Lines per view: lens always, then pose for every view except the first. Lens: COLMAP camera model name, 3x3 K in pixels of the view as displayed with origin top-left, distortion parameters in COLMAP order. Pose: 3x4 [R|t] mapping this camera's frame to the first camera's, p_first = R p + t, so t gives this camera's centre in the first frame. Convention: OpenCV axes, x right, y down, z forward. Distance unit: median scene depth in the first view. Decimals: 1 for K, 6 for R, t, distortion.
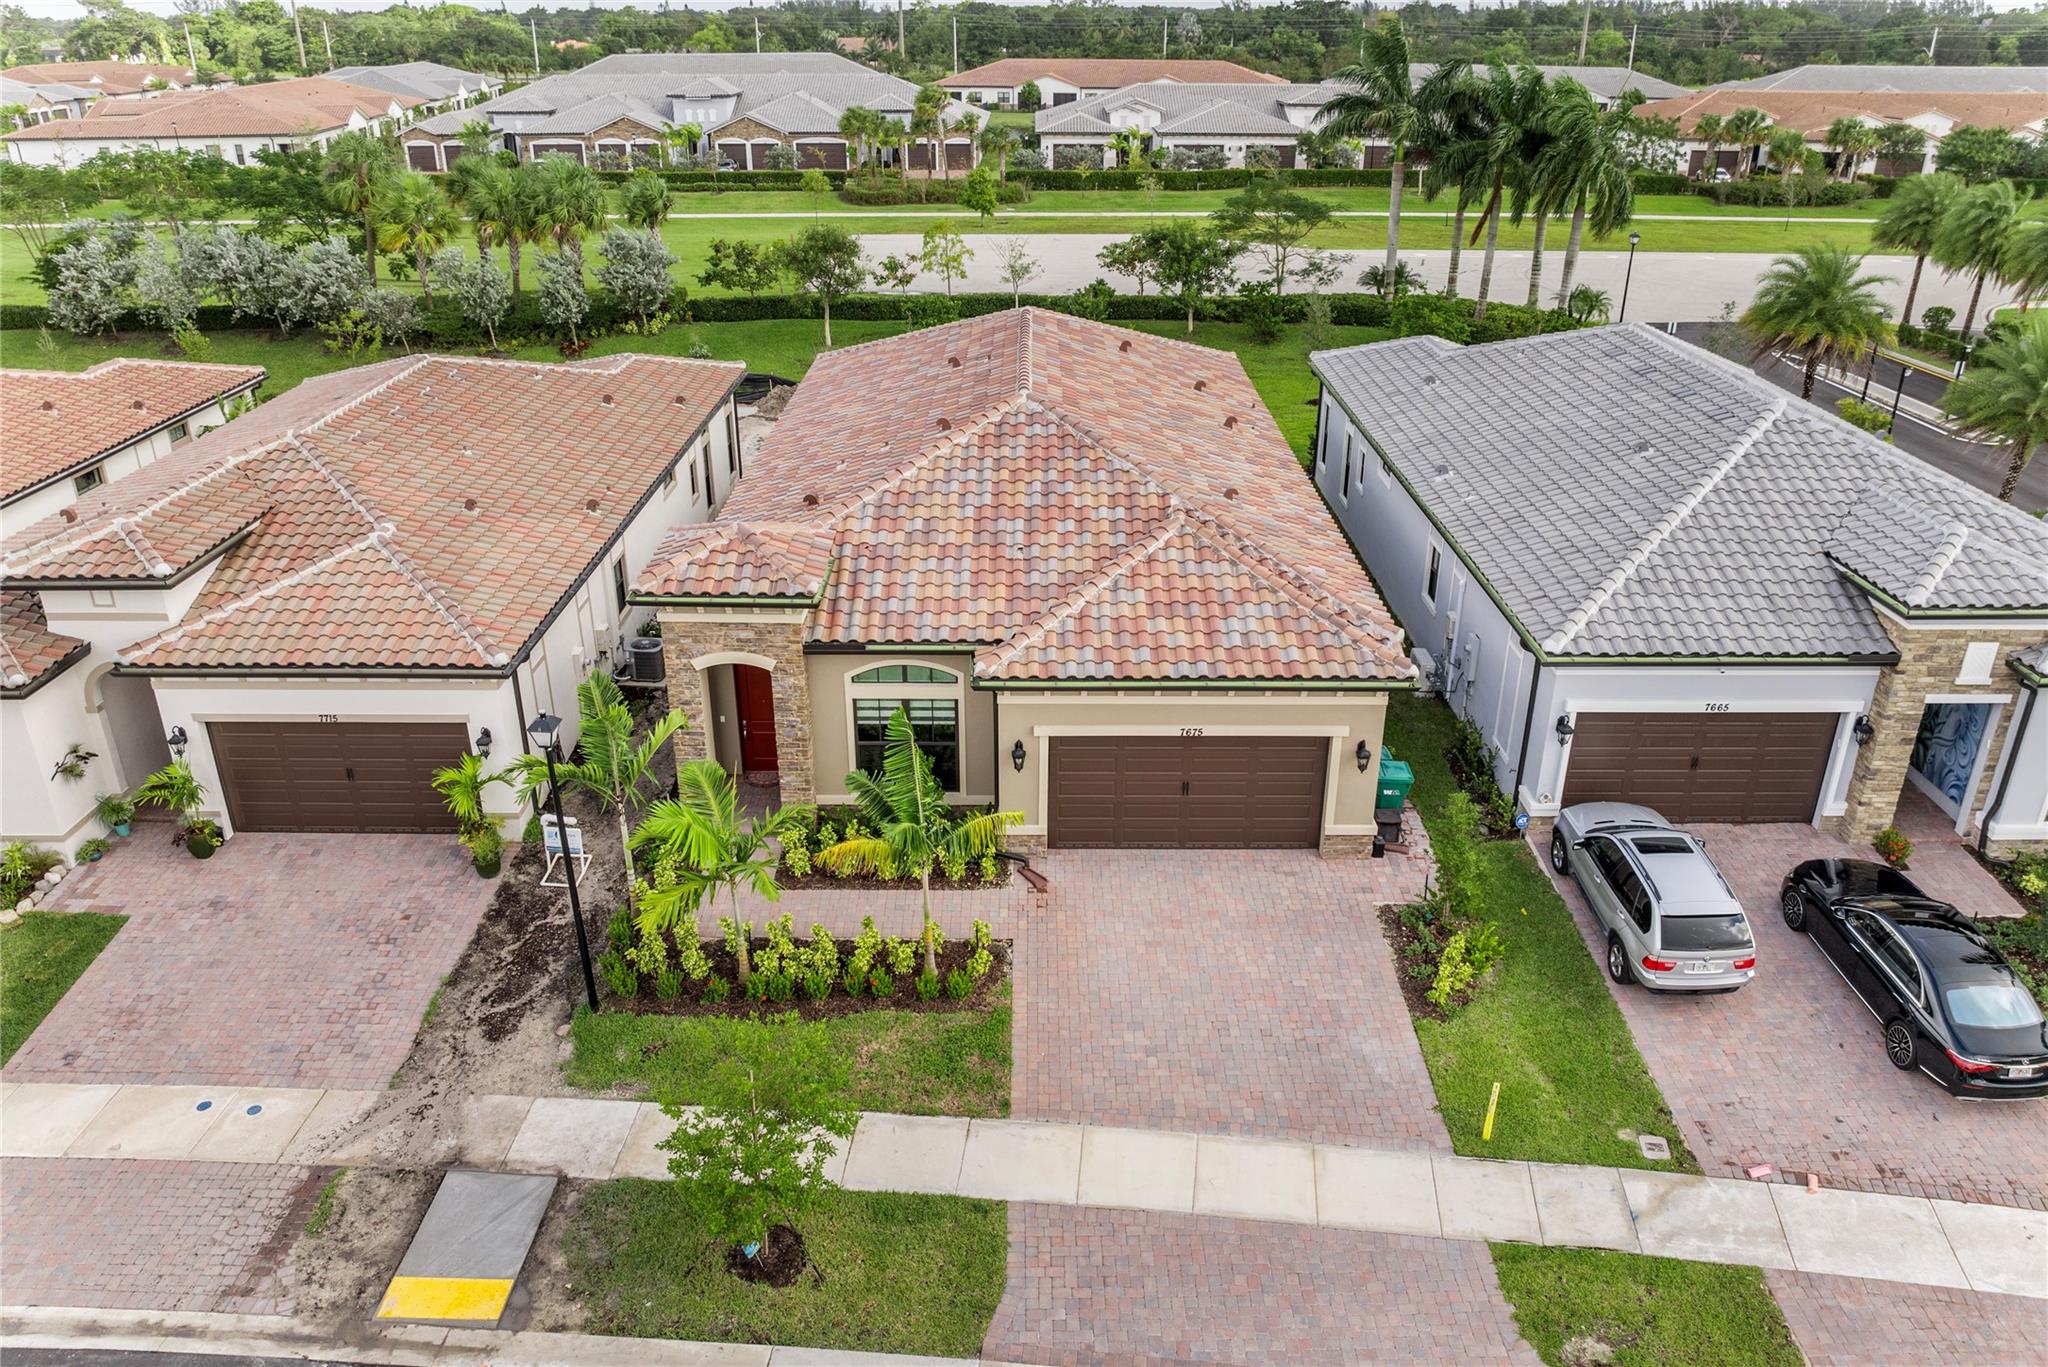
lens RADIAL K [[1450.0, 0, 1024.0], [0, 1450.0, 683.5], [0, 0, 1]] dist [-0.045600, 0.002376]
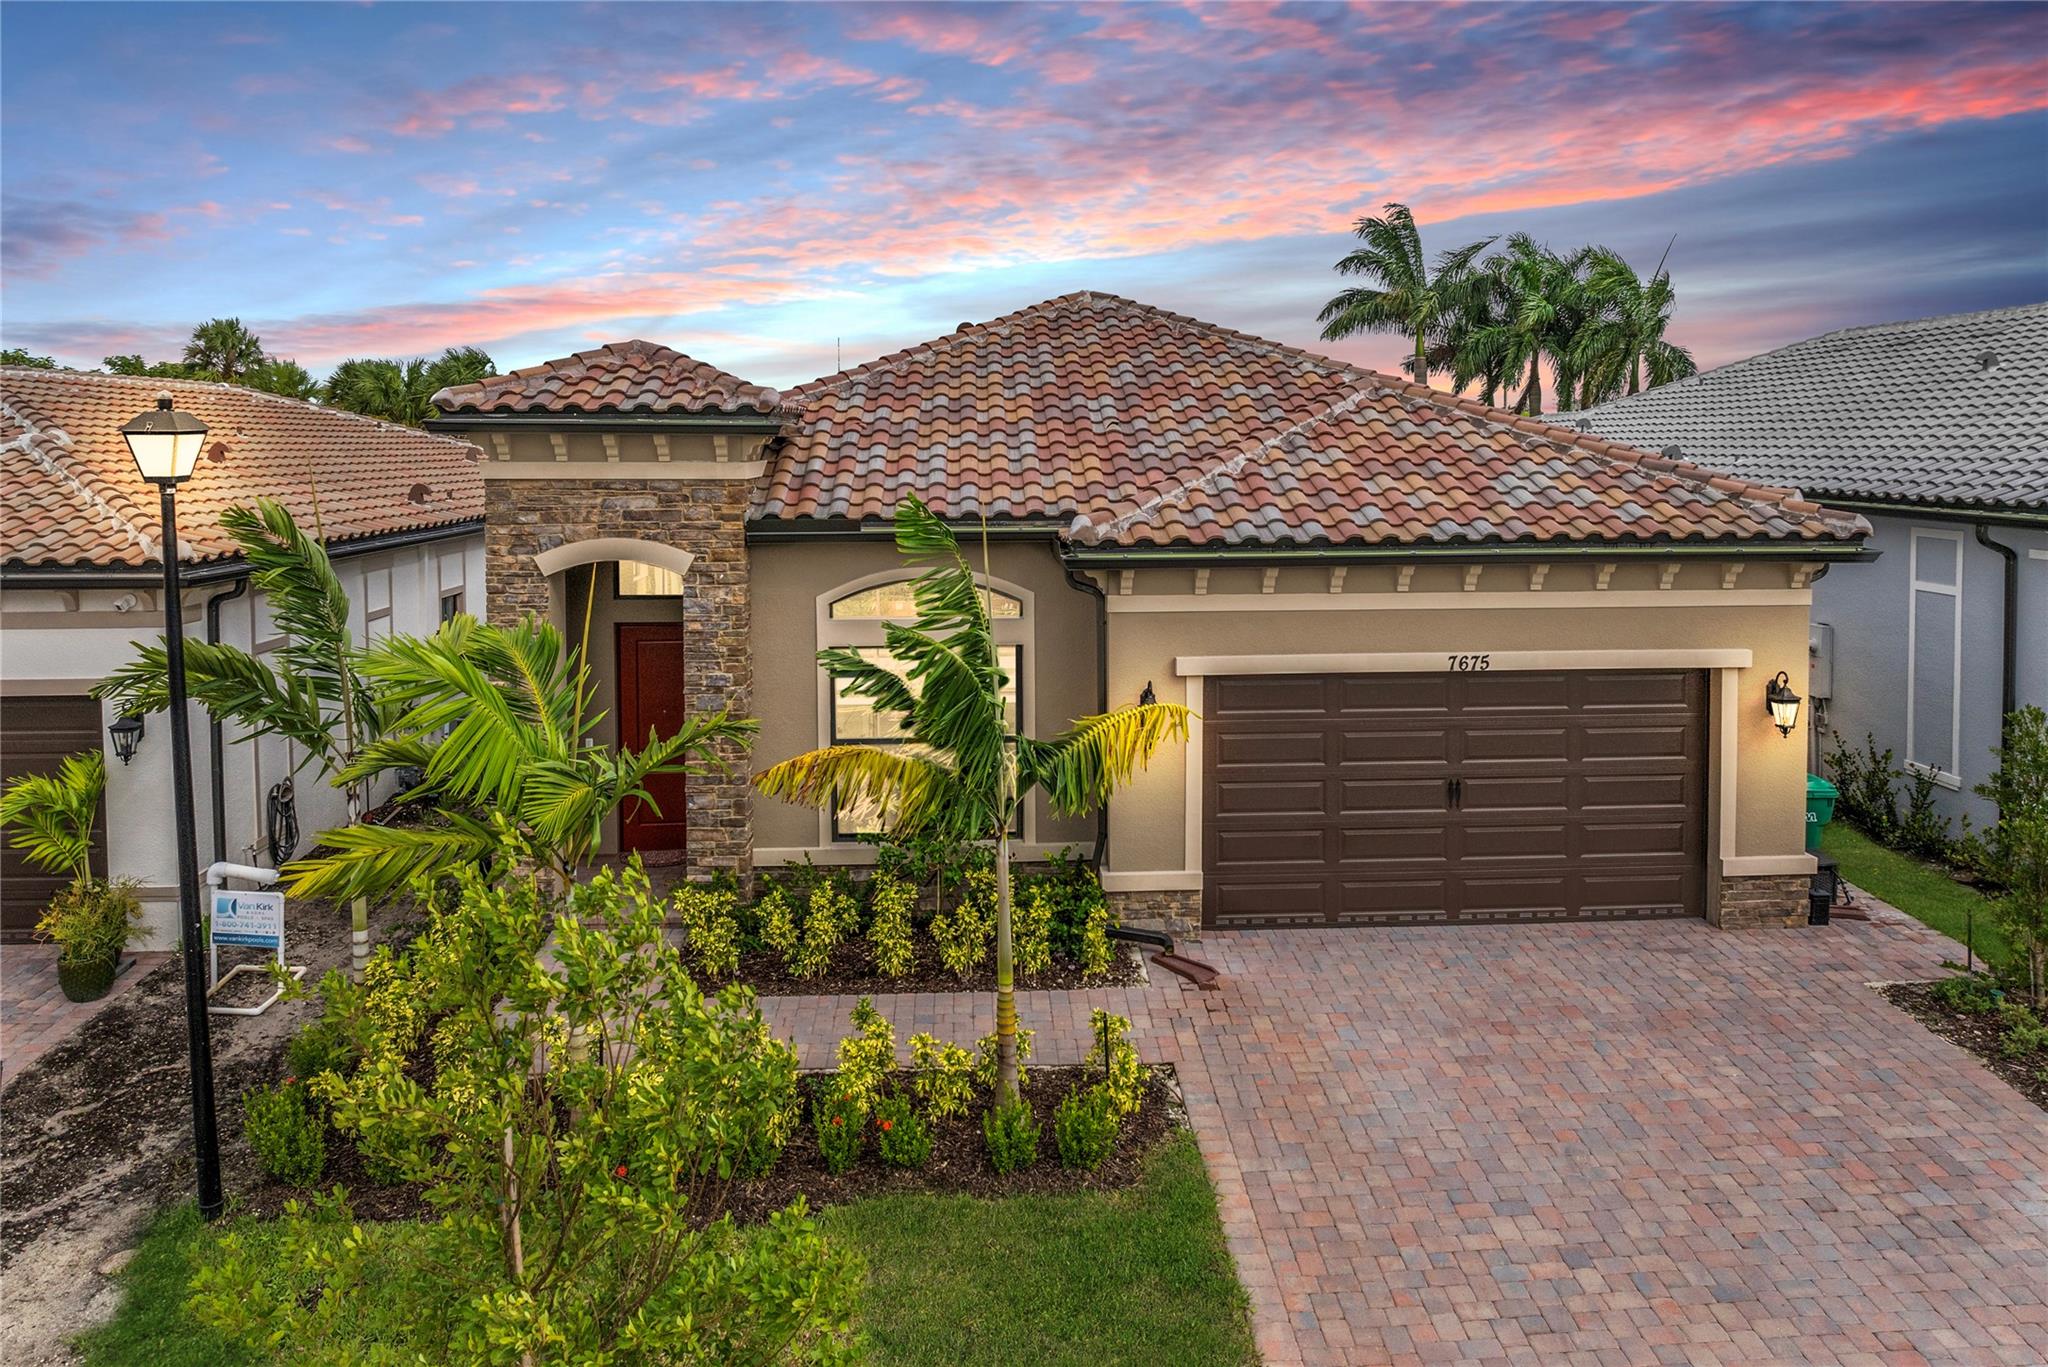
lens RADIAL K [[1482.9, 0, 1023.1], [0, 1482.9, 525.3], [0, 0, 1]] dist [-0.040652, 0.002967]
pose [[0.998736, -0.007479, 0.049697, -0.076113], [0.026094, 0.922293, -0.385609, 0.192873], [-0.042951, 0.386419, 0.921323, 0.483036]]
